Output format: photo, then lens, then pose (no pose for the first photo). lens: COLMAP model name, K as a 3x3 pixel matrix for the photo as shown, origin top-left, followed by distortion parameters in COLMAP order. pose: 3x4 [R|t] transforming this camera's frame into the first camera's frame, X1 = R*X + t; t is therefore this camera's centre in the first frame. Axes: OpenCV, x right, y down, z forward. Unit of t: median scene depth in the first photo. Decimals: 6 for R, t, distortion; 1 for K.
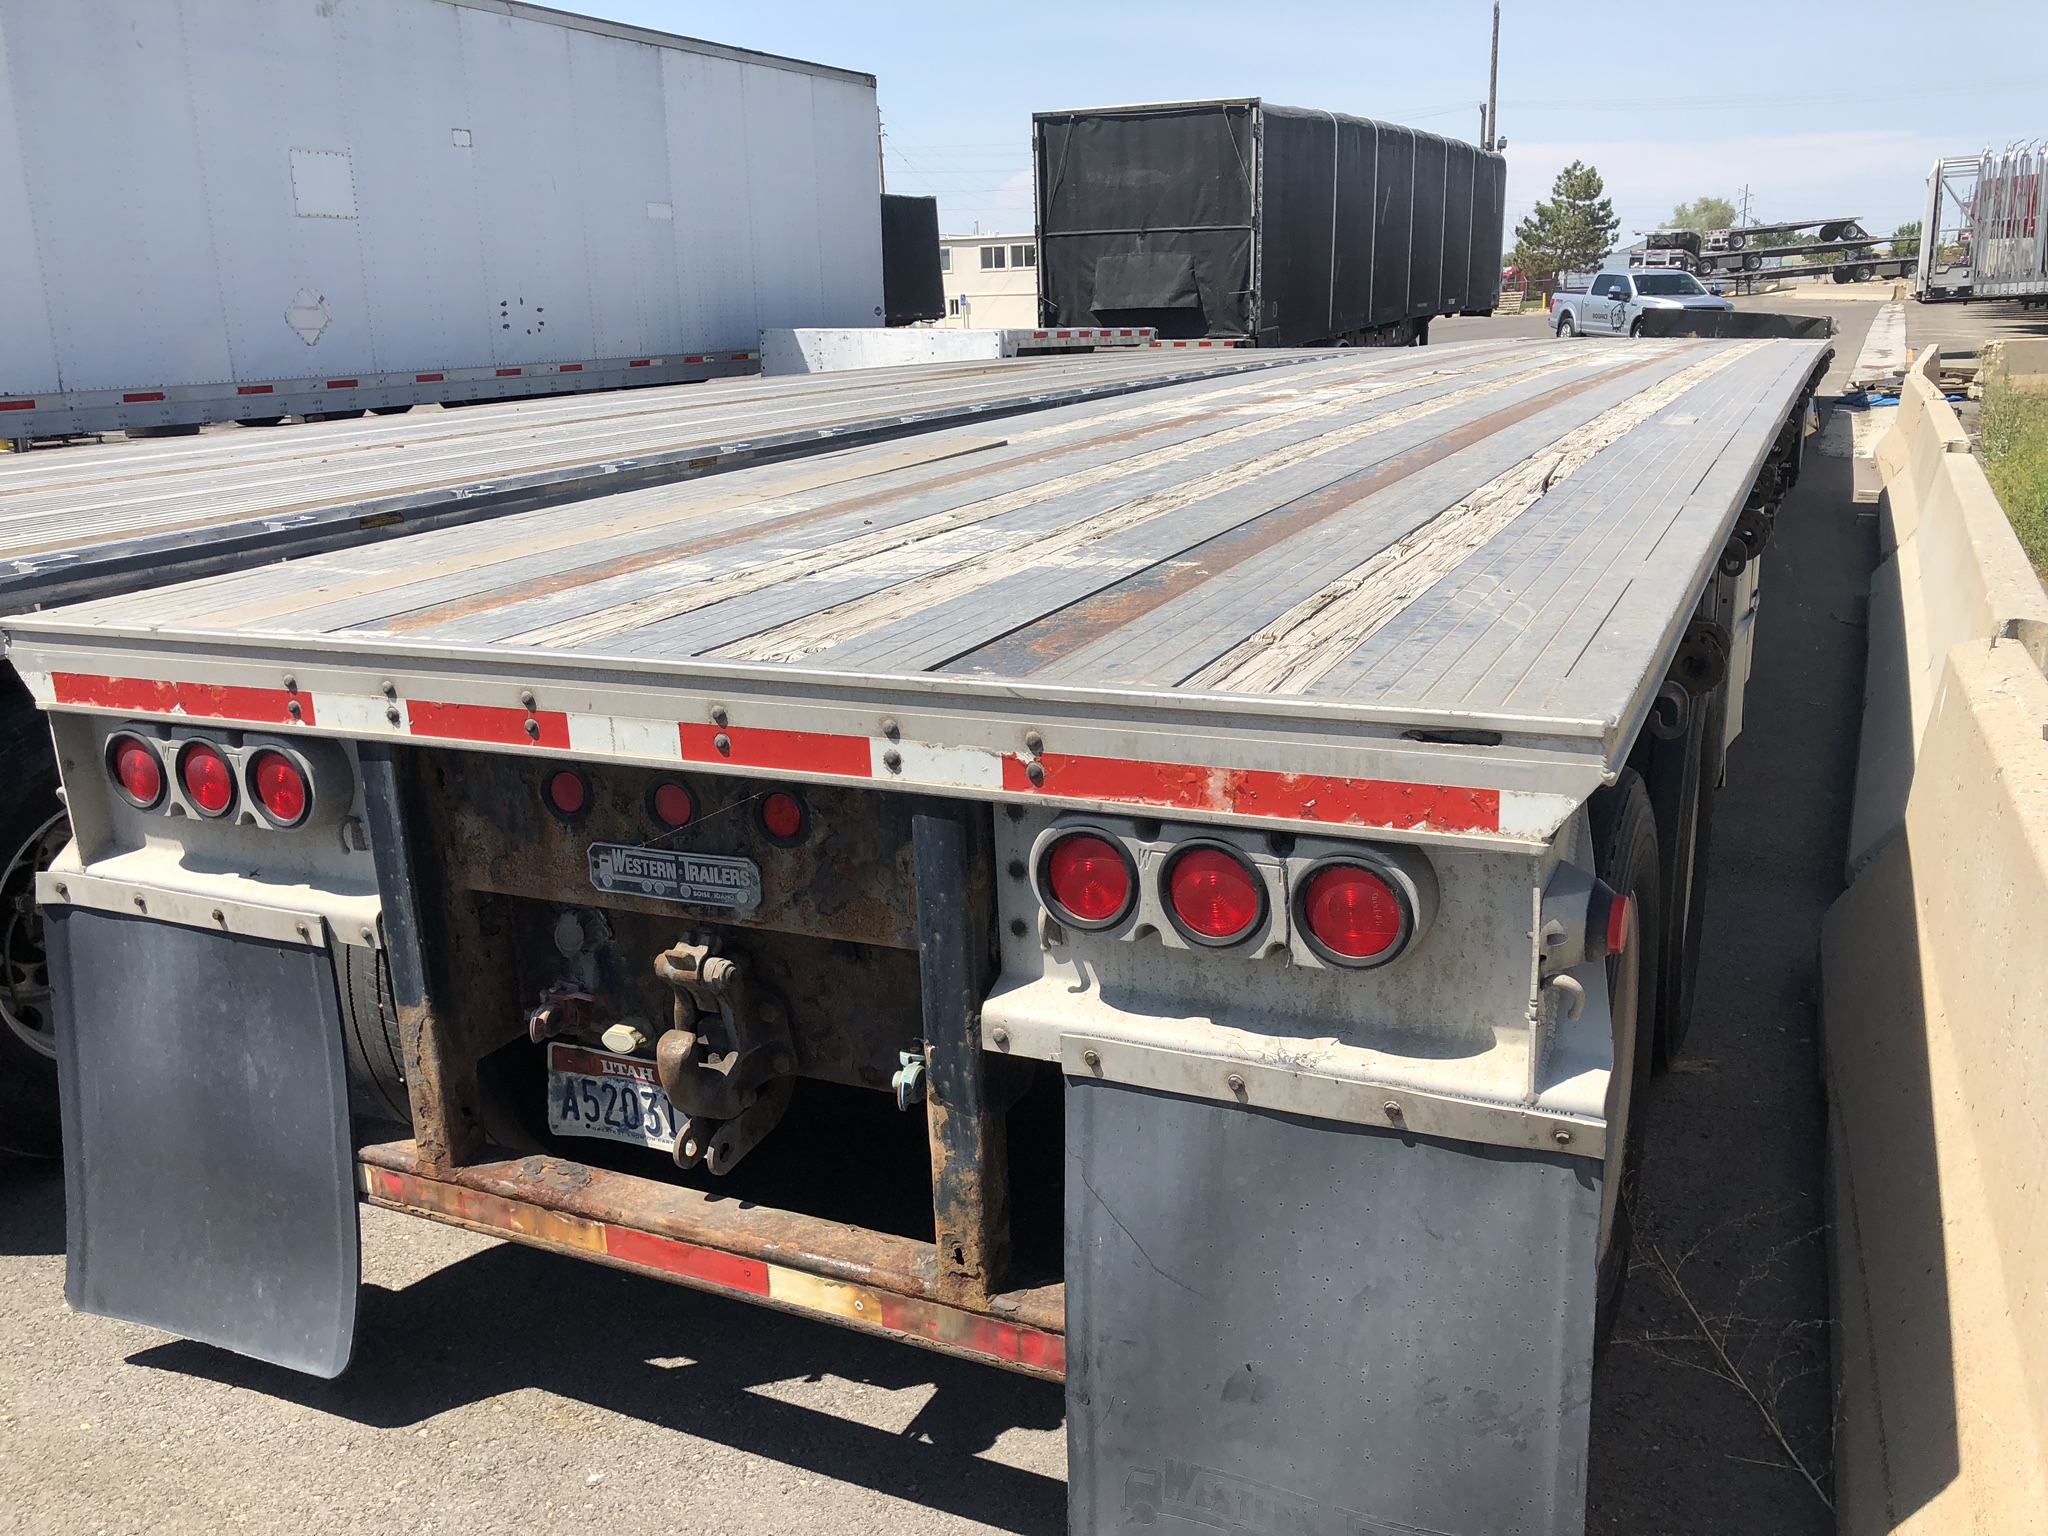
lens RADIAL K [[1659.8, 0, 1030.4], [0, 1659.8, 773.1], [0, 0, 1]] dist [0.026032, -0.017795]
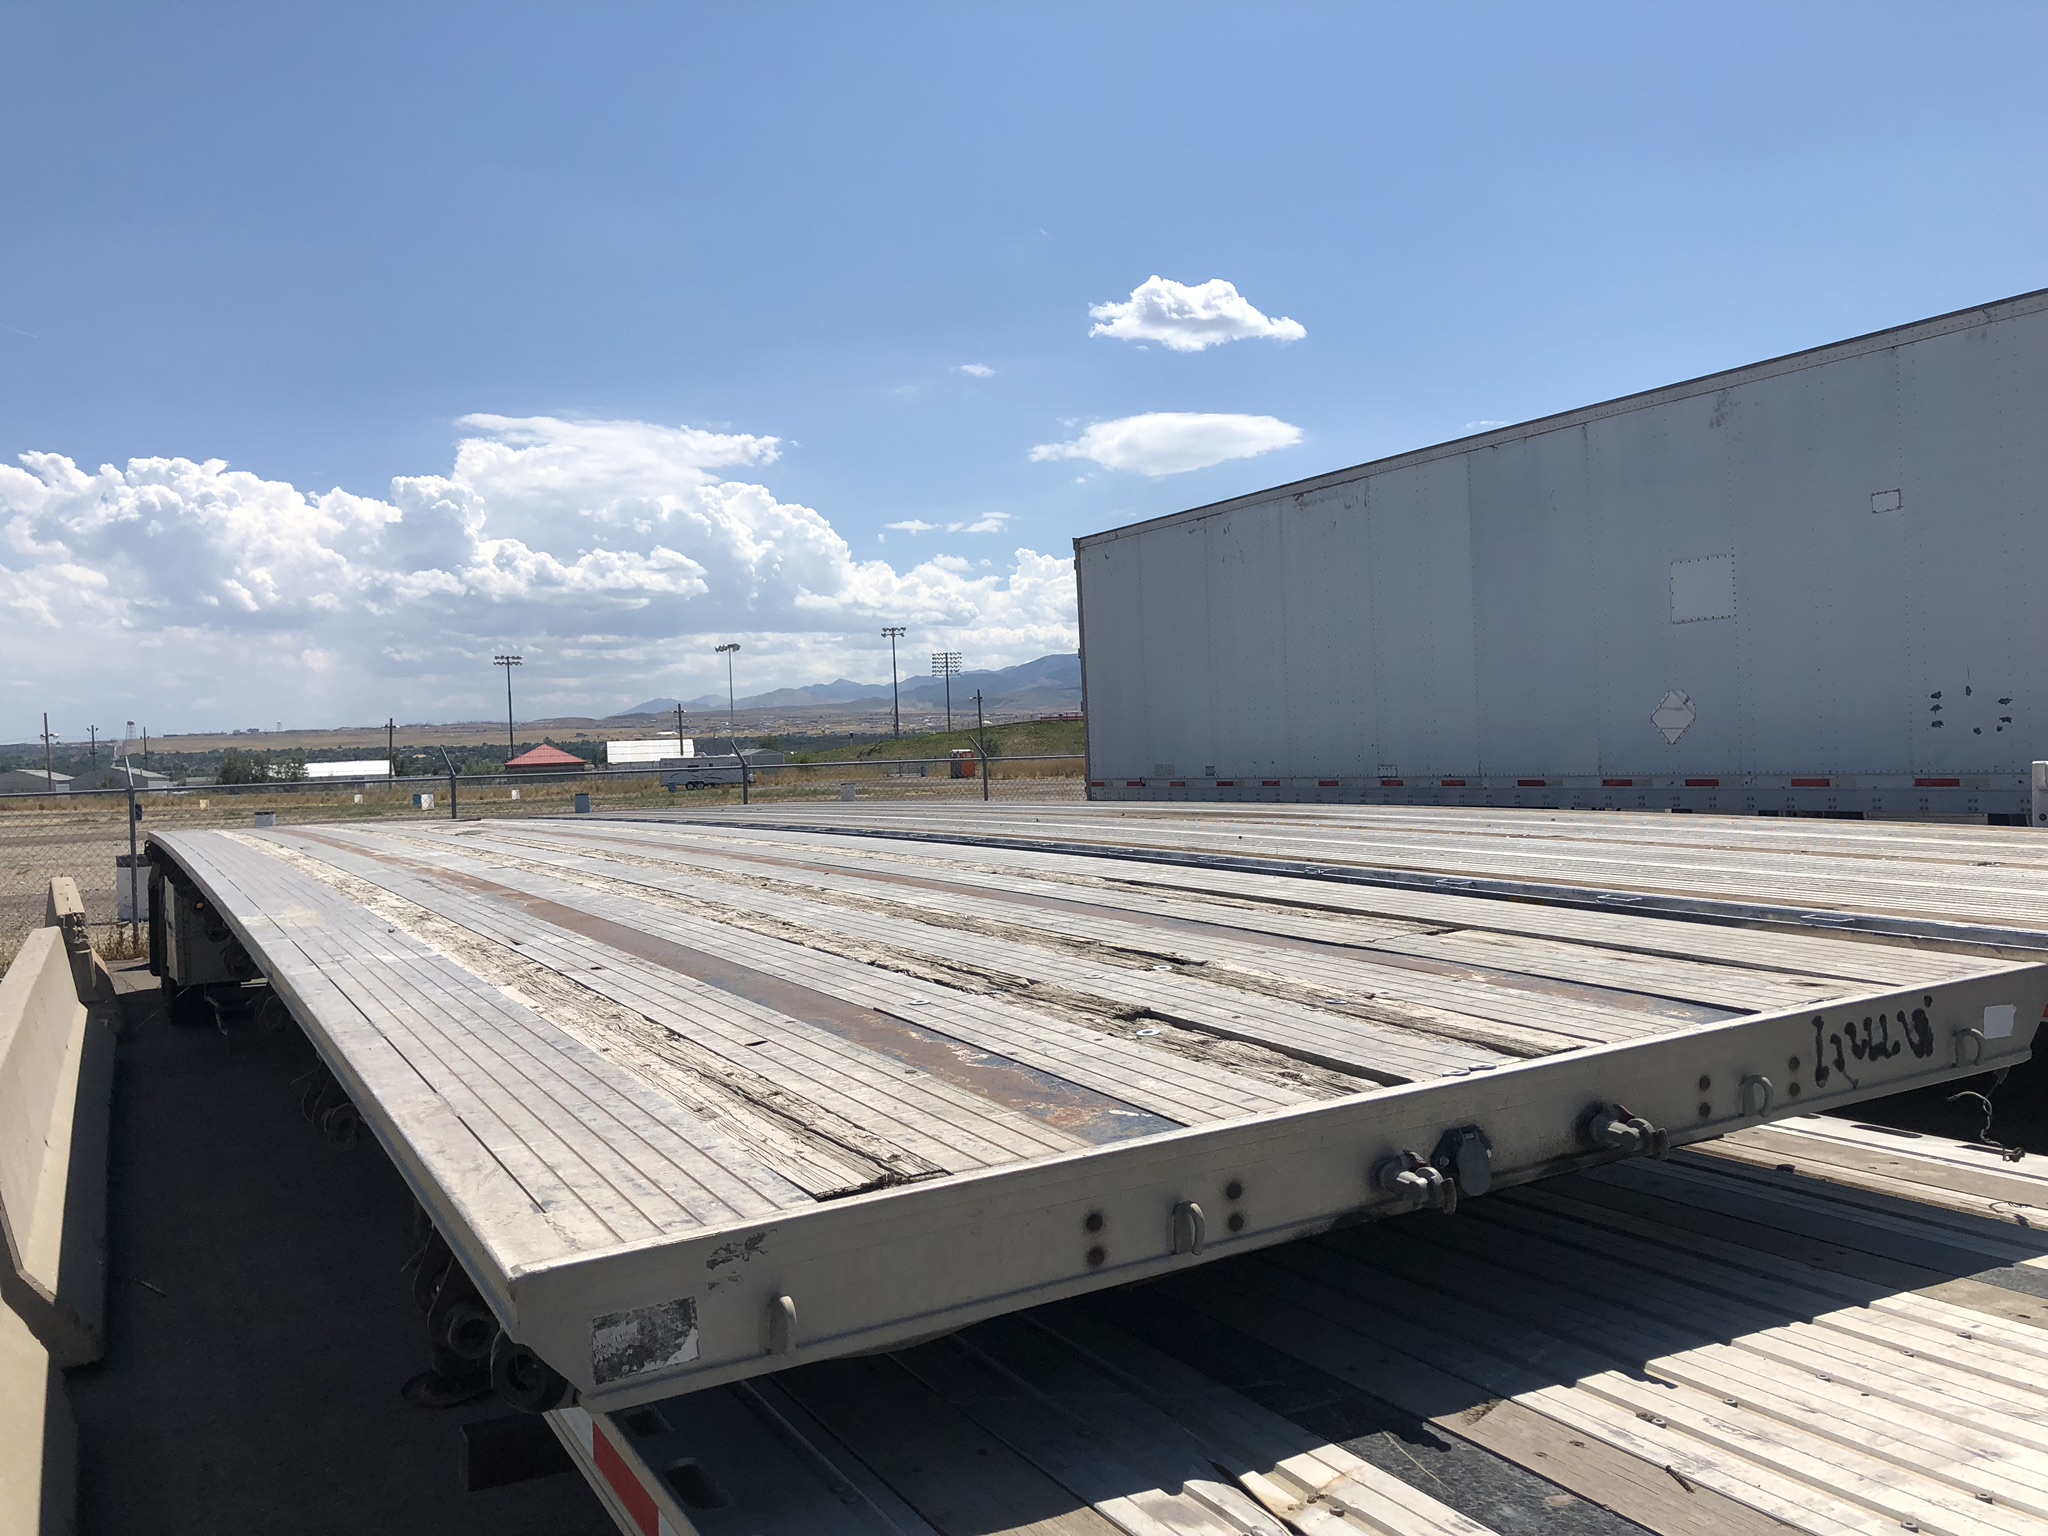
lens RADIAL K [[1659.8, 0, 1024.3], [0, 1659.8, 774.6], [0, 0, 1]] dist [0.026032, -0.017795]
pose [[-0.588107, 0.064797, -0.806184, 0.558255], [-0.167618, 0.965379, 0.199869, -0.337443], [0.791224, 0.252675, -0.556885, 1.131983]]
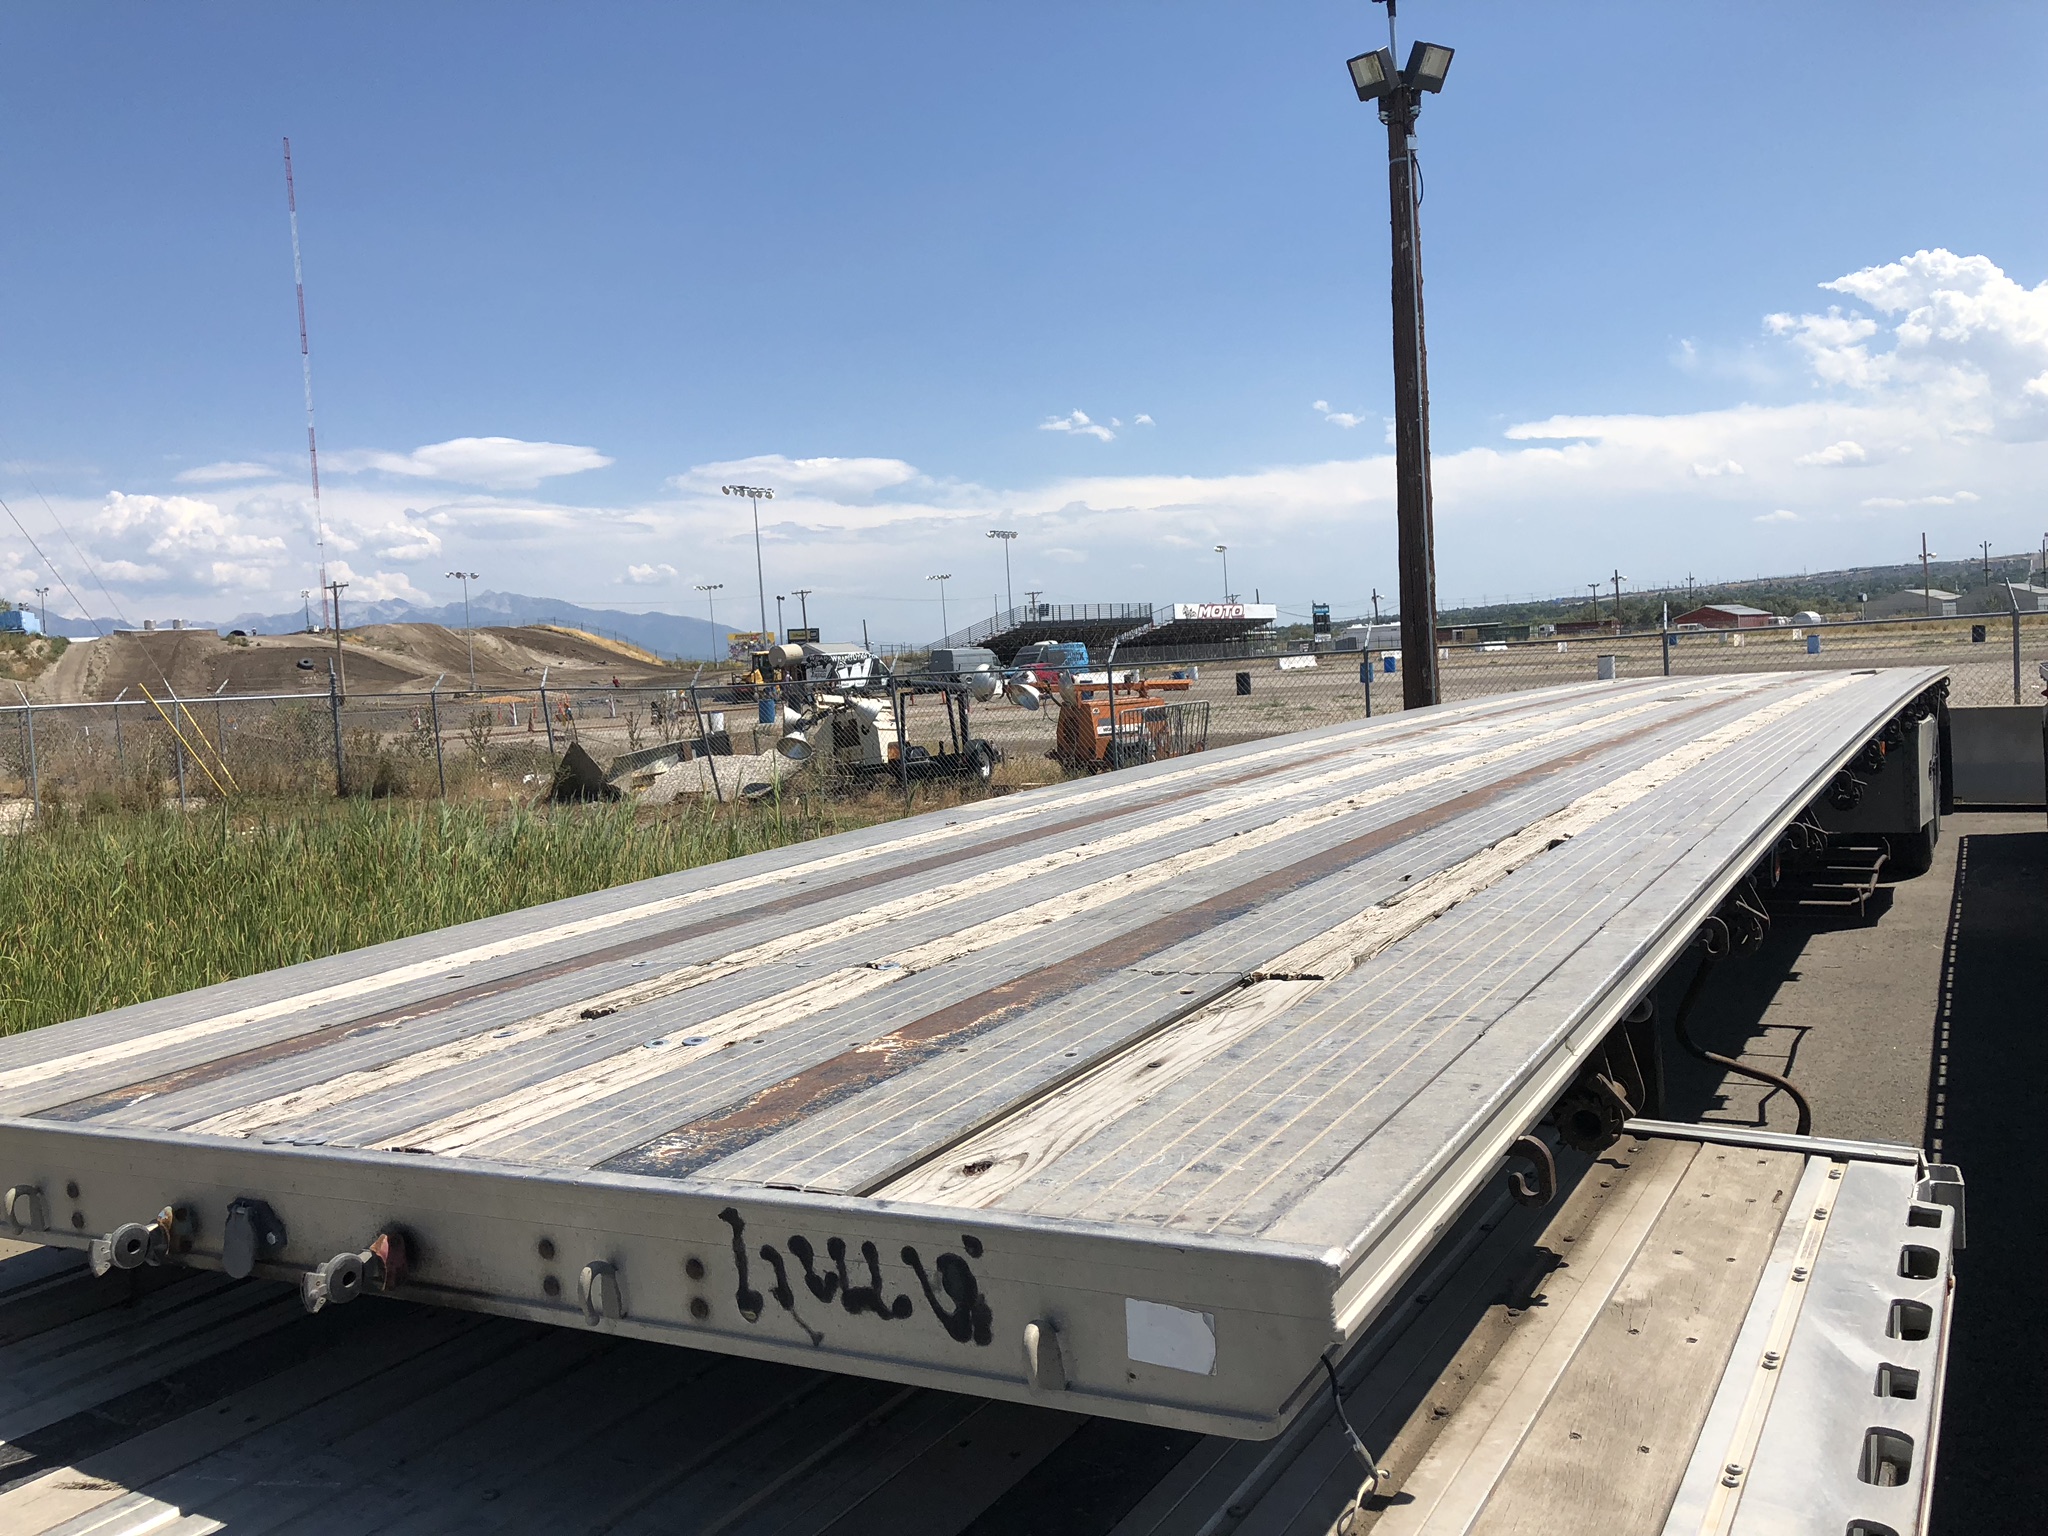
lens RADIAL K [[1659.8, 0, 1015.9], [0, 1659.8, 762.2], [0, 0, 1]] dist [0.026032, -0.017795]
pose [[-0.988076, 0.102337, 0.115033, 0.323496], [0.134187, 0.938723, 0.317479, -0.353045], [-0.075495, 0.329130, -0.941262, 1.203020]]
